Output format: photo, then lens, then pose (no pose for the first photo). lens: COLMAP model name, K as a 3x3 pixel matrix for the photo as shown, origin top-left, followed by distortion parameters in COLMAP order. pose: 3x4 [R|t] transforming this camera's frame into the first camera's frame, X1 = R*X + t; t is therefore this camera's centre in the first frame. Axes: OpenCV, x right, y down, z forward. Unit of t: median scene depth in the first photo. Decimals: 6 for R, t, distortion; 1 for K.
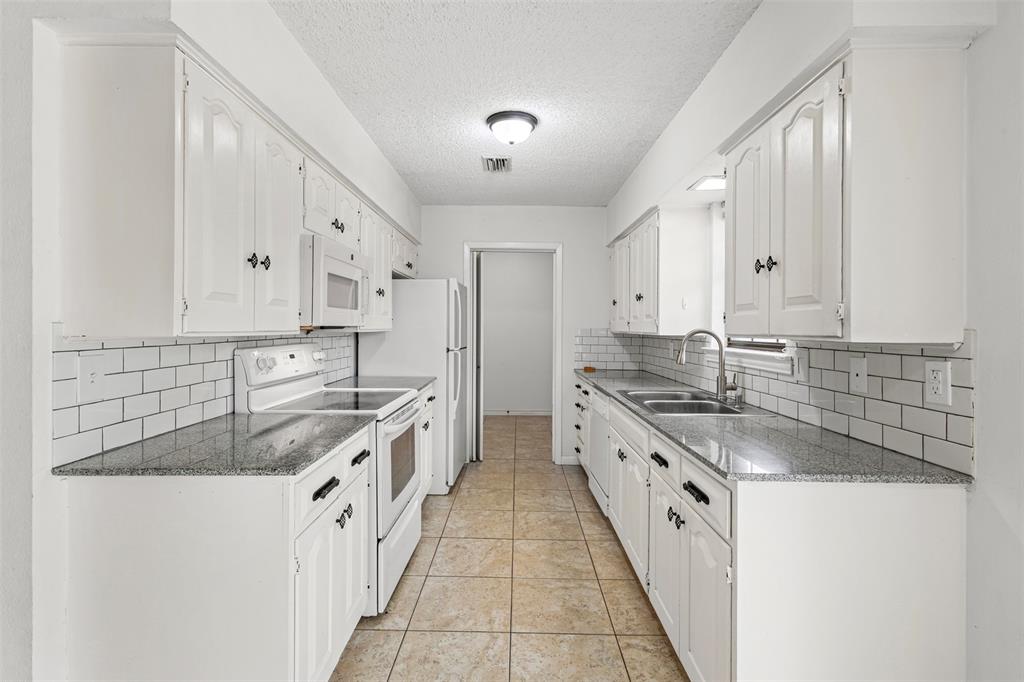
lens RADIAL K [[486.9, 0, 519.5], [0, 486.9, 337.2], [0, 0, 1]] dist [0.036635, 0.000099]
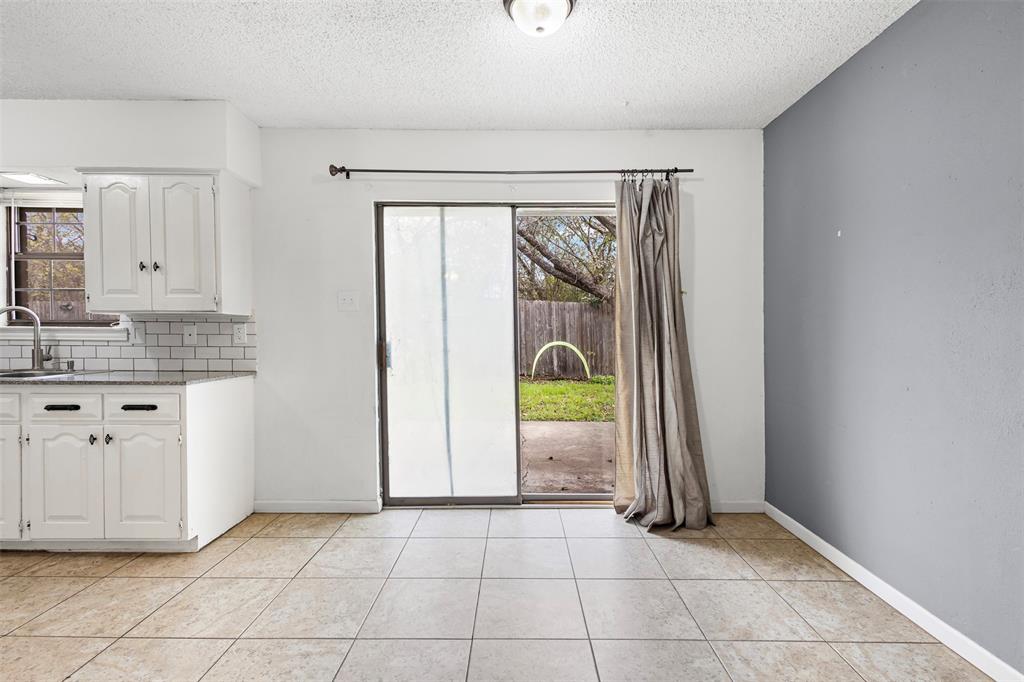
lens RADIAL K [[486.9, 0, 514.1], [0, 486.9, 337.3], [0, 0, 1]] dist [0.036635, 0.000099]
pose [[-0.021922, -0.013596, 0.999667, -0.900591], [0.019648, 0.999709, 0.014028, 0.065005], [-0.999567, 0.019949, -0.021649, -0.111328]]
